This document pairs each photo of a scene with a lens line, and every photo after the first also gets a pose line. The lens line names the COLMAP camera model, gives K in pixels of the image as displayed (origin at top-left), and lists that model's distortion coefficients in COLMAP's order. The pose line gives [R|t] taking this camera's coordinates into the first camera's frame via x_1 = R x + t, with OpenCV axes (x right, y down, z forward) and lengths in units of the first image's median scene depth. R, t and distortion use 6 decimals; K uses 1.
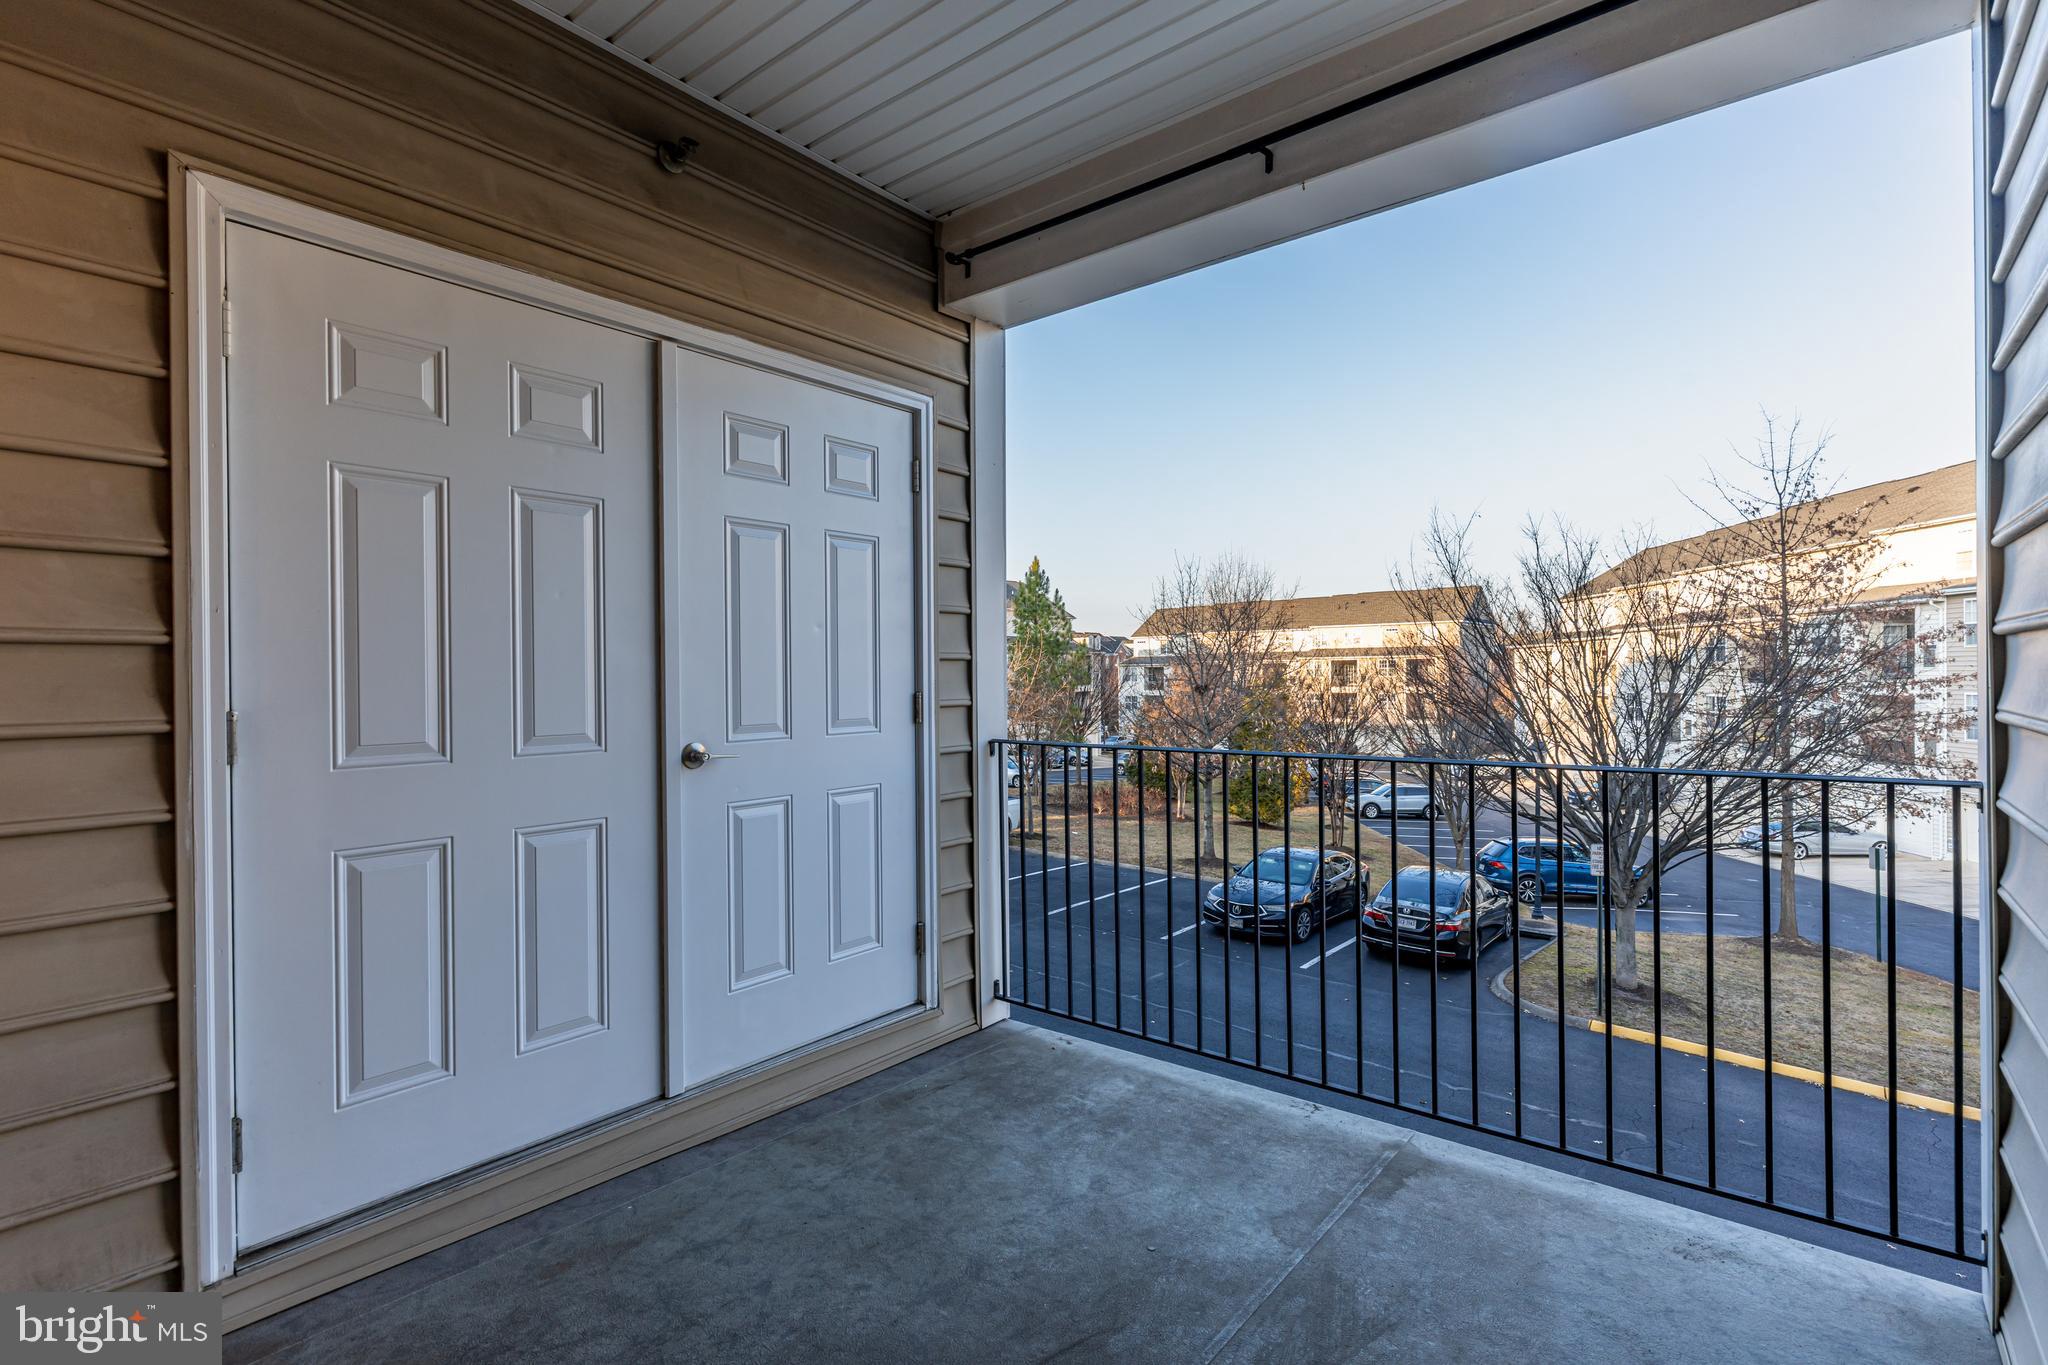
lens RADIAL K [[963.3, 0, 1032.0], [0, 963.3, 676.9], [0, 0, 1]] dist [0.000273, 0.000197]
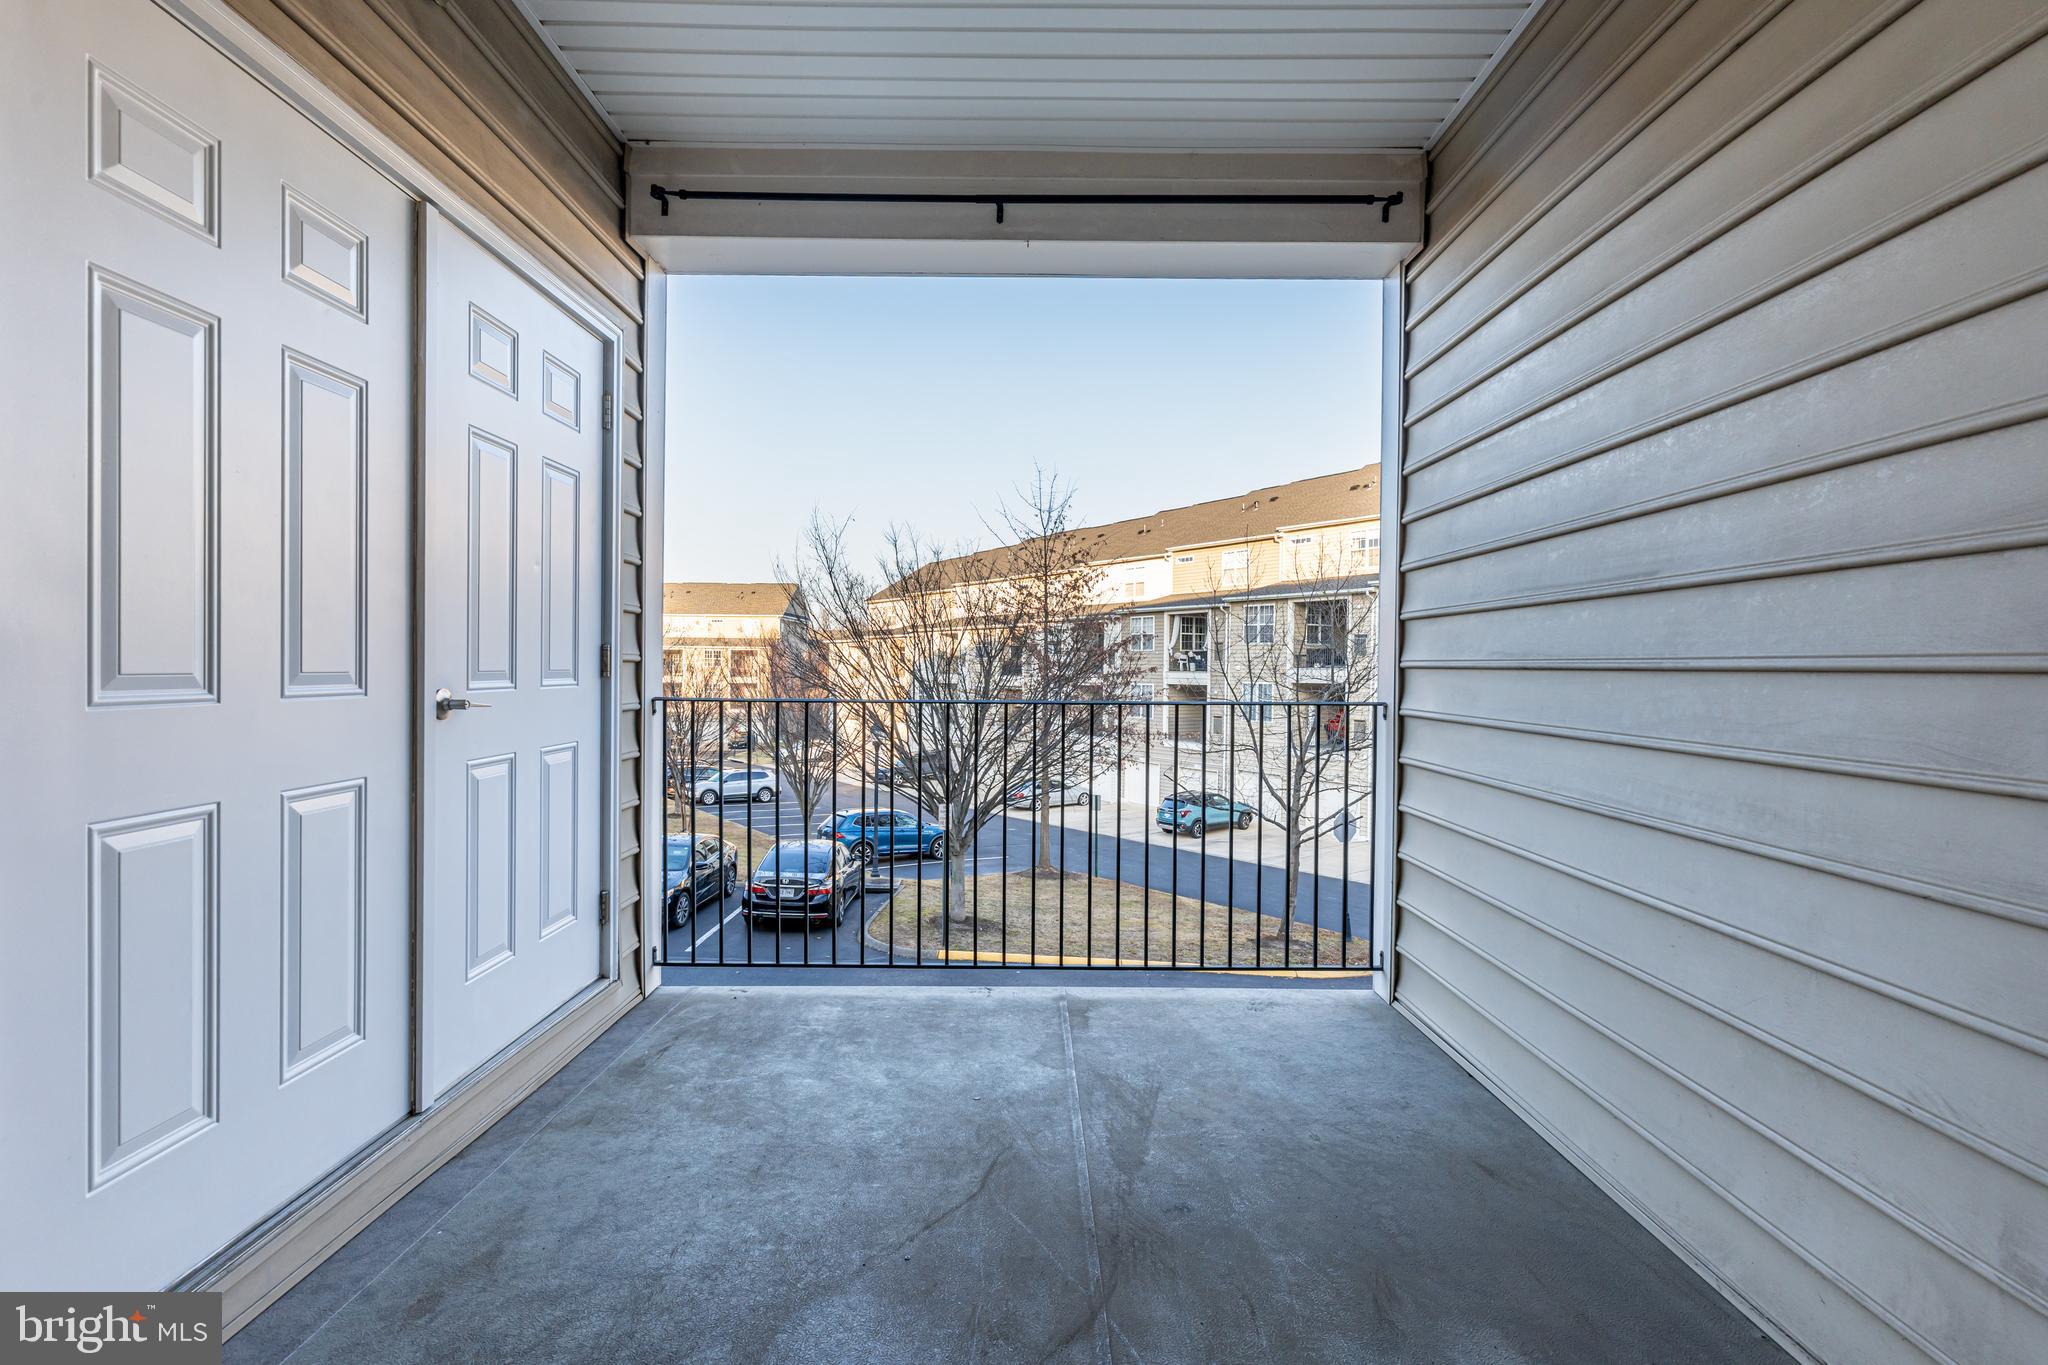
lens RADIAL K [[963.3, 0, 1032.0], [0, 963.3, 676.9], [0, 0, 1]] dist [0.000273, 0.000197]
pose [[0.771766, 0.008884, 0.635845, -0.412618], [-0.014532, 0.999888, 0.003668, 0.039969], [-0.635741, -0.012071, 0.771808, 0.018843]]
